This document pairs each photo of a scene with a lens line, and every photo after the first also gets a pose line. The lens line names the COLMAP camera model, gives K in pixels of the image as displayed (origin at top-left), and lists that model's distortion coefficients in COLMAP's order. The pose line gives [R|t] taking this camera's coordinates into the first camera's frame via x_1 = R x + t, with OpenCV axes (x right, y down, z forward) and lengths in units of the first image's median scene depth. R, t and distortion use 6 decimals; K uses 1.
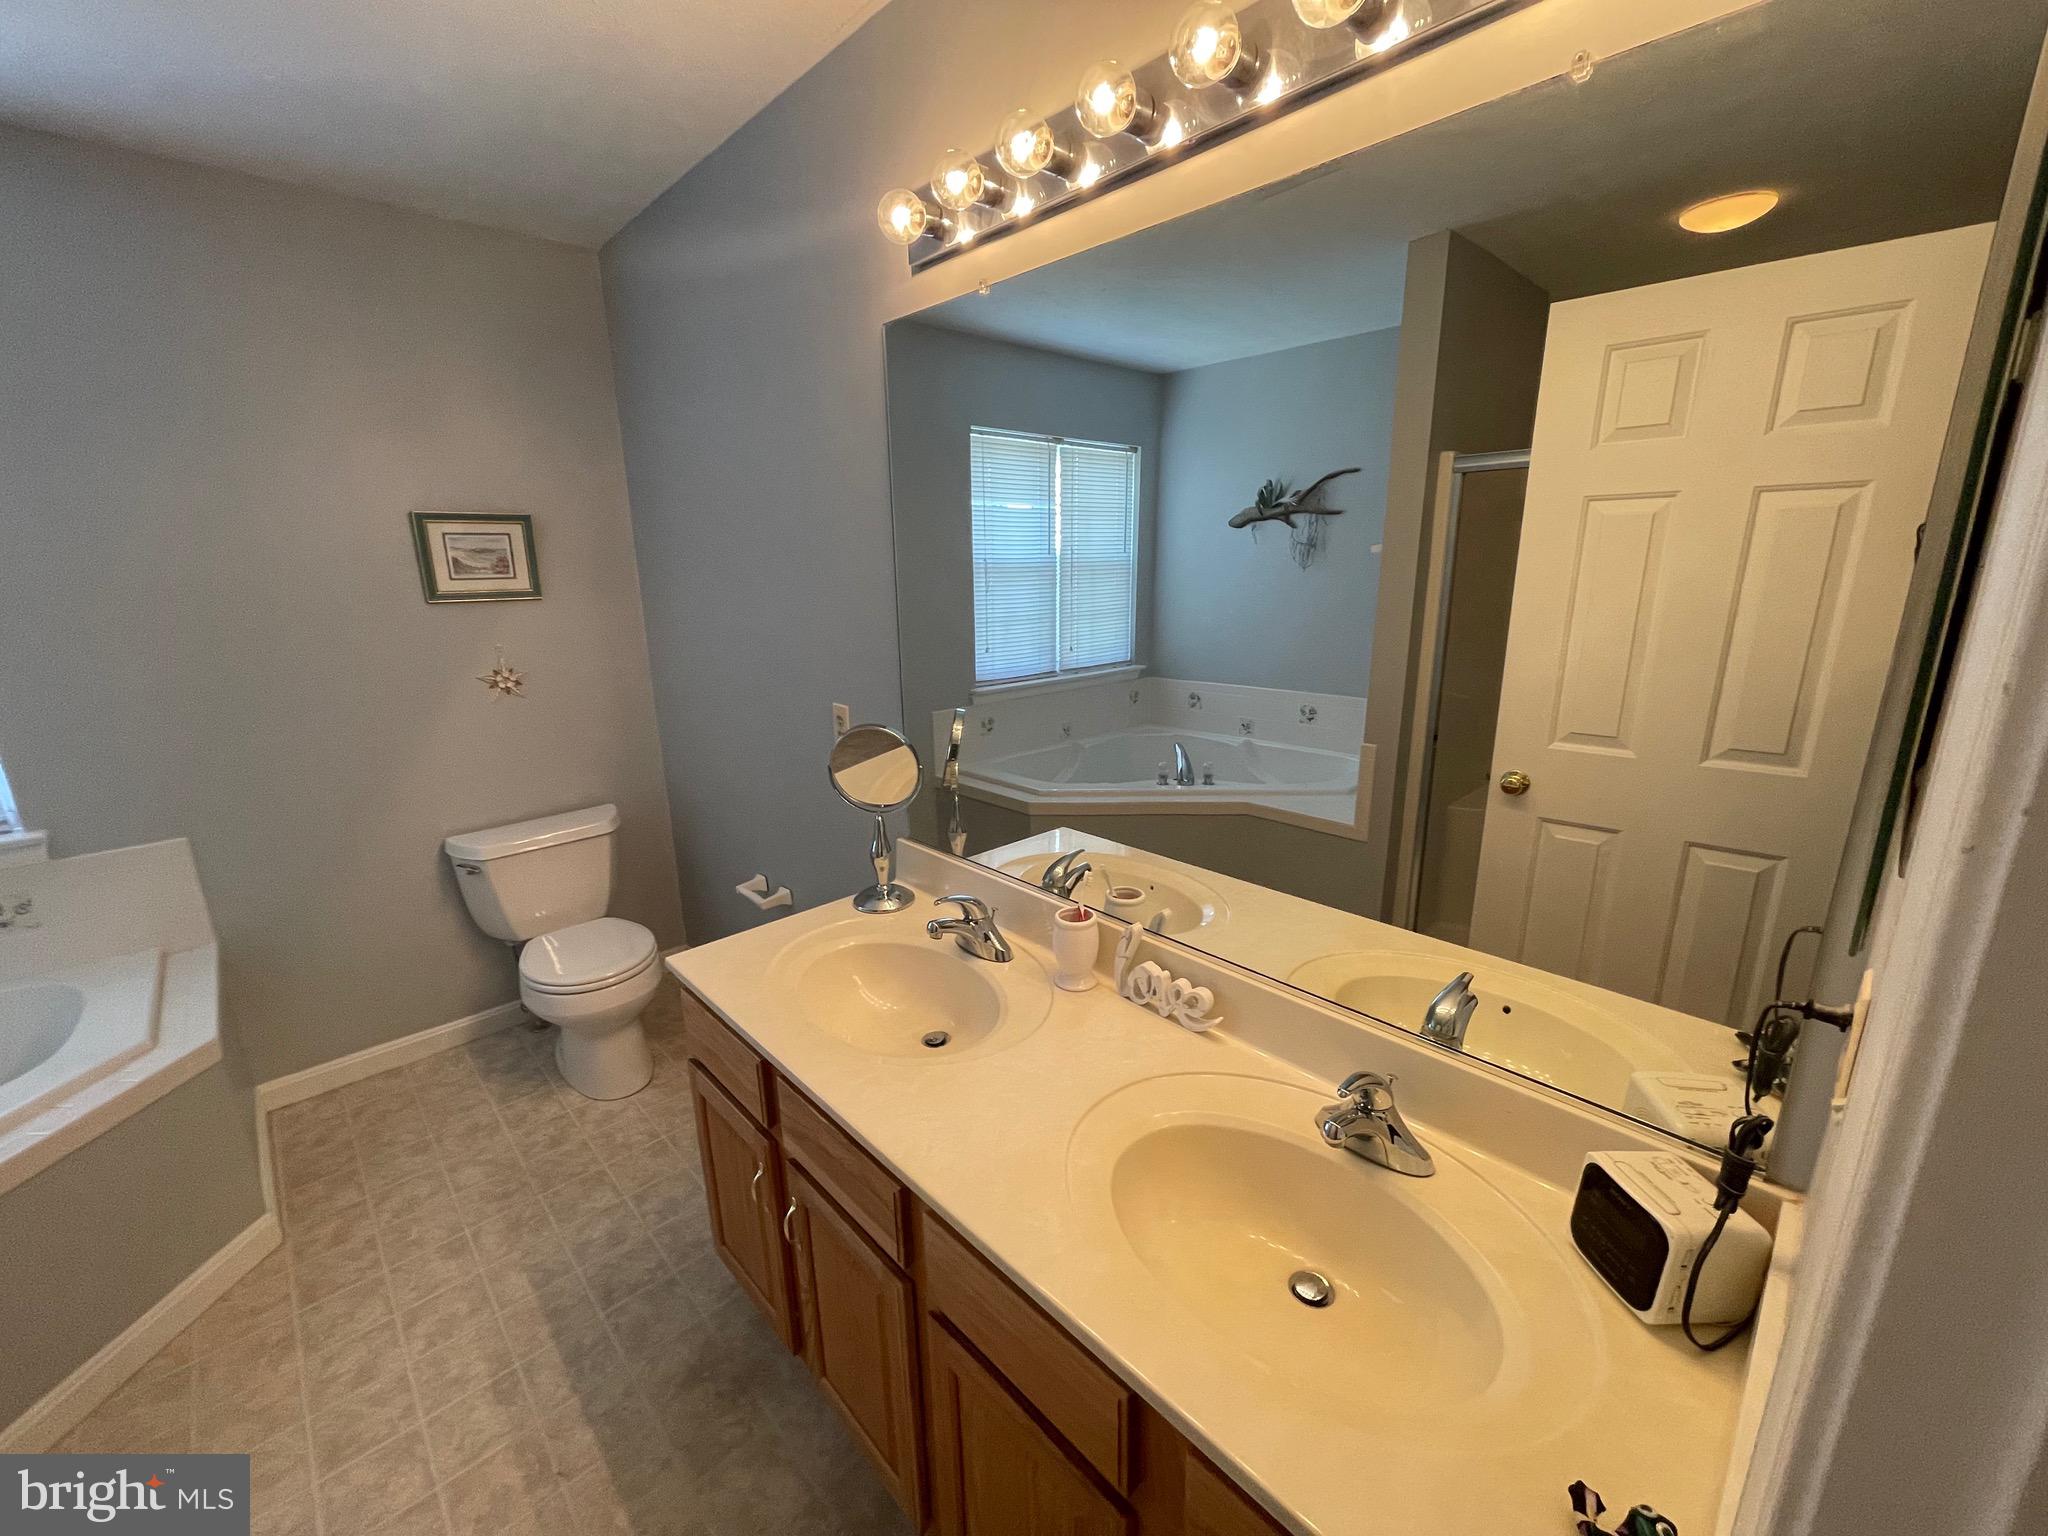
lens RADIAL K [[822.1, 0, 1021.3], [0, 822.1, 767.4], [0, 0, 1]] dist [-0.003364, 0.001102]
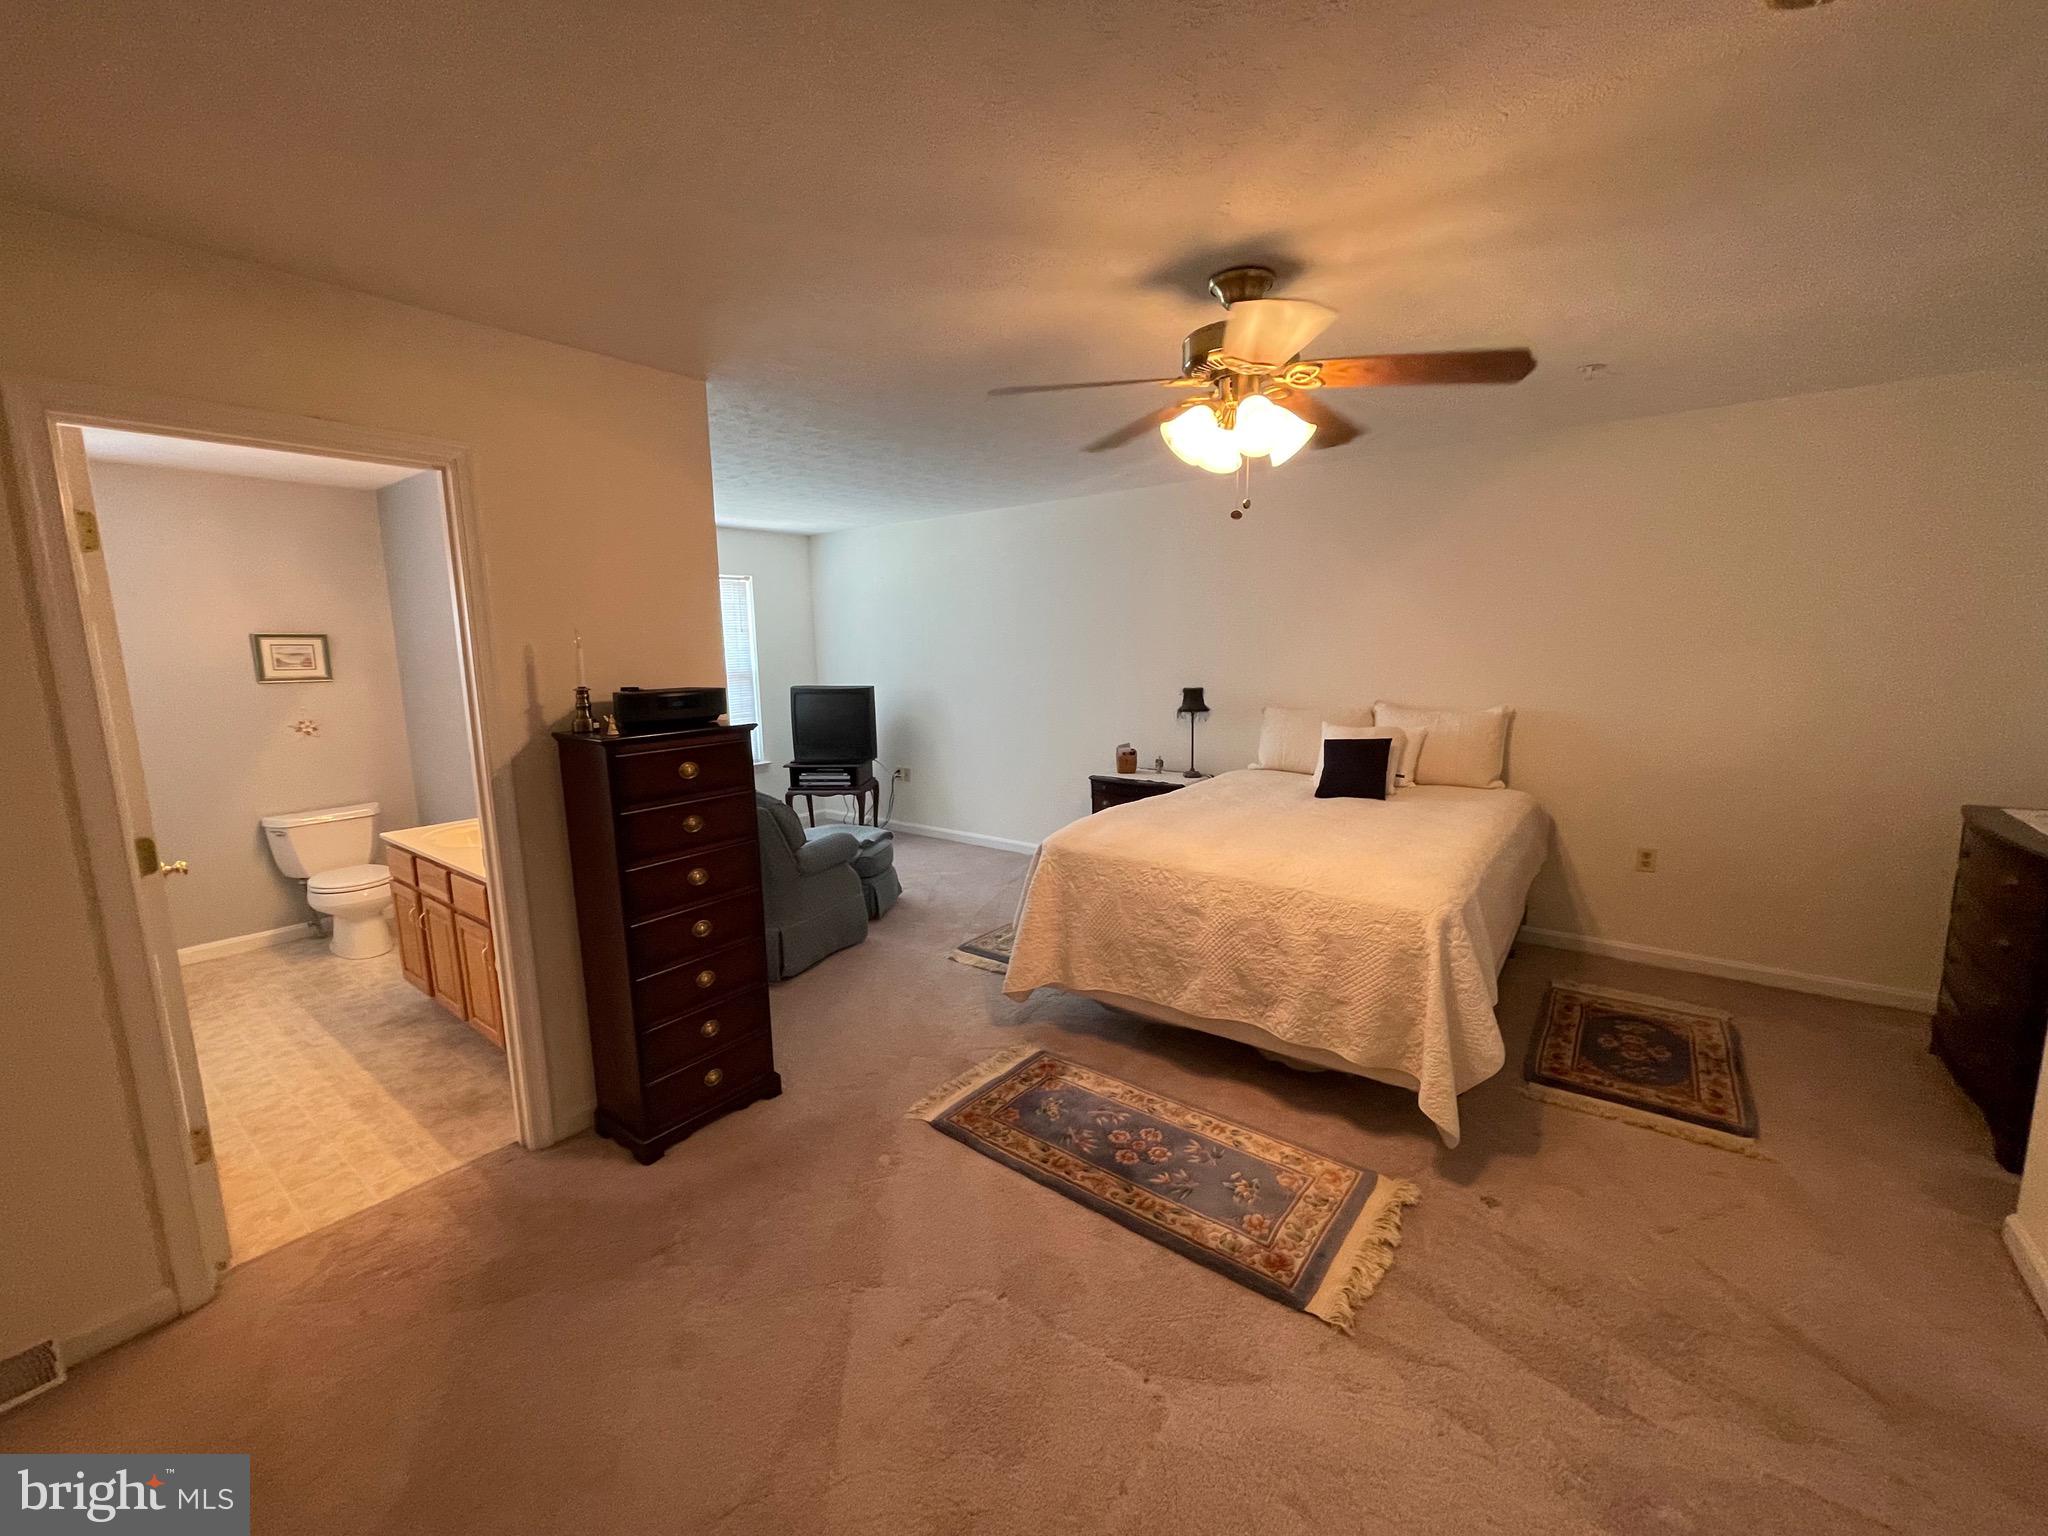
lens RADIAL K [[822.1, 0, 1042.8], [0, 822.1, 762.5], [0, 0, 1]] dist [-0.003364, 0.001102]
pose [[0.984871, -0.024708, 0.171516, 0.631493], [0.042828, 0.993783, -0.102764, 0.222631], [-0.167910, 0.108555, 0.979807, -0.994138]]
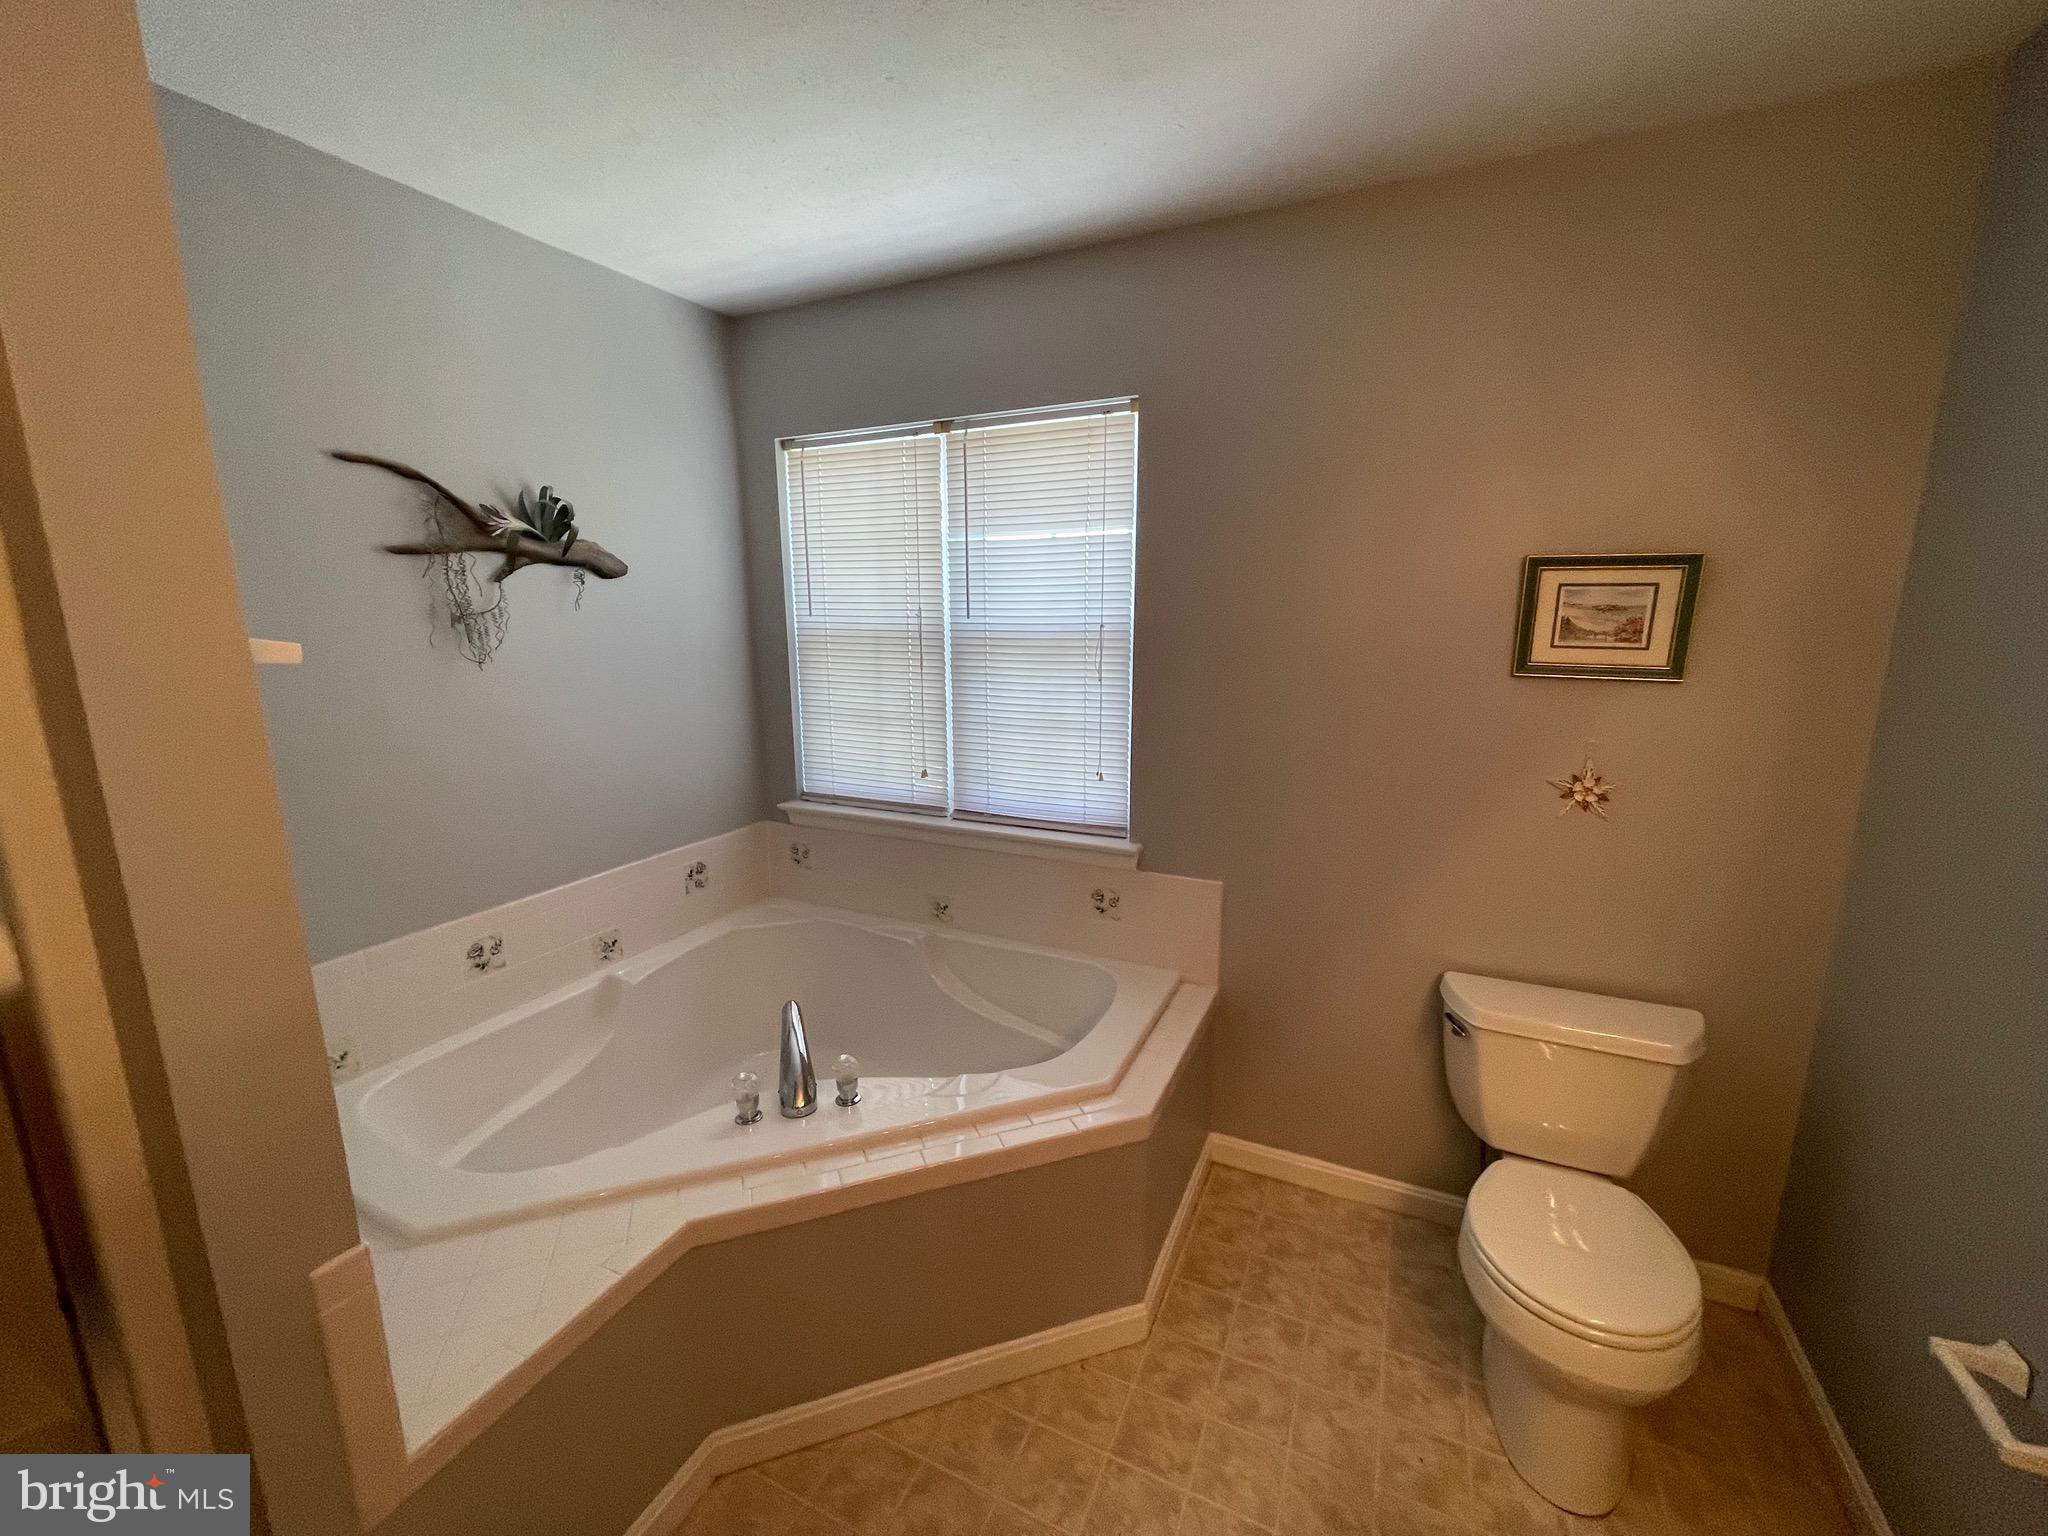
lens RADIAL K [[822.1, 0, 1025.8], [0, 822.1, 768.6], [0, 0, 1]] dist [-0.003364, 0.001102]
pose [[0.353720, 0.199622, -0.913802, -0.173478], [-0.233171, 0.964937, 0.120535, -0.103439], [0.905822, 0.170436, 0.387863, 0.313576]]
